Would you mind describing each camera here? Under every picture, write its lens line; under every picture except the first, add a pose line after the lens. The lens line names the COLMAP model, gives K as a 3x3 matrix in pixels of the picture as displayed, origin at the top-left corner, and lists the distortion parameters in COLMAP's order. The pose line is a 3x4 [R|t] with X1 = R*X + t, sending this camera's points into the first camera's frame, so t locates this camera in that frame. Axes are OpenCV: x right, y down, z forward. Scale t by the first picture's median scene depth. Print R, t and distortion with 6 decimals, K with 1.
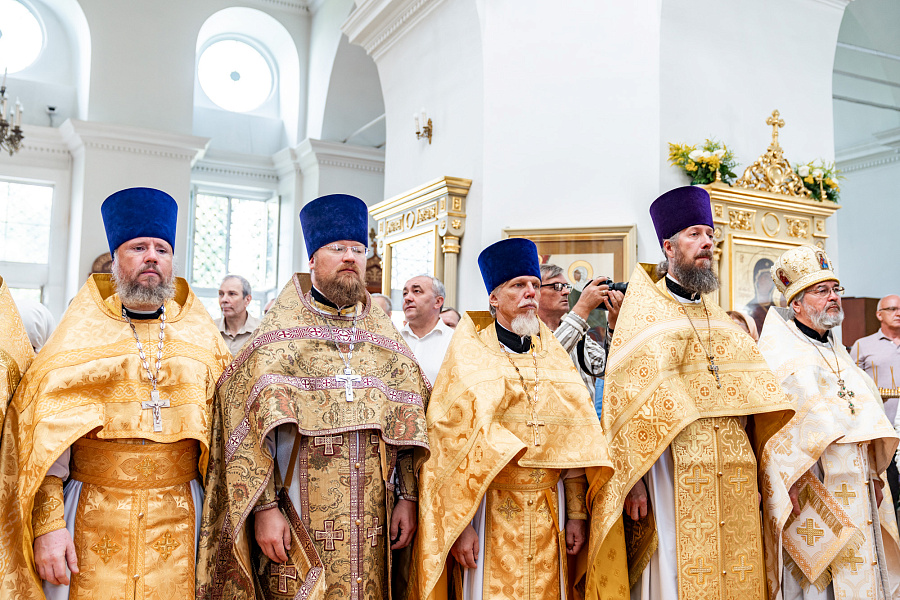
lens RADIAL K [[773.4, 0, 450.0], [0, 773.4, 300.0], [0, 0, 1]] dist [-0.000260, -0.001223]
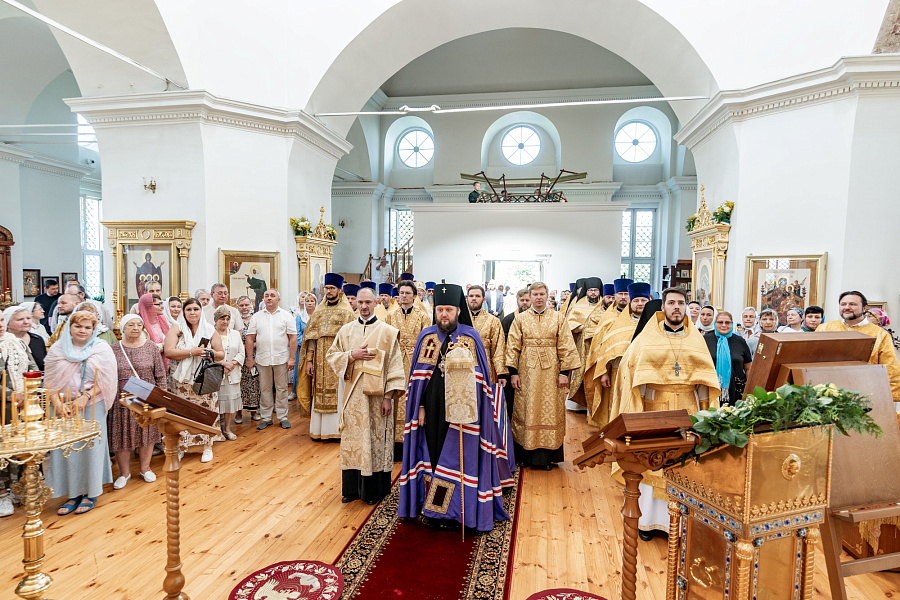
lens RADIAL K [[773.4, 0, 450.0], [0, 773.4, 300.0], [0, 0, 1]] dist [-0.000260, -0.001223]
pose [[0.566826, -0.074926, 0.820423, -1.447069], [-0.065623, 0.988585, 0.135622, -0.307087], [-0.821220, -0.130713, 0.555439, -0.803784]]
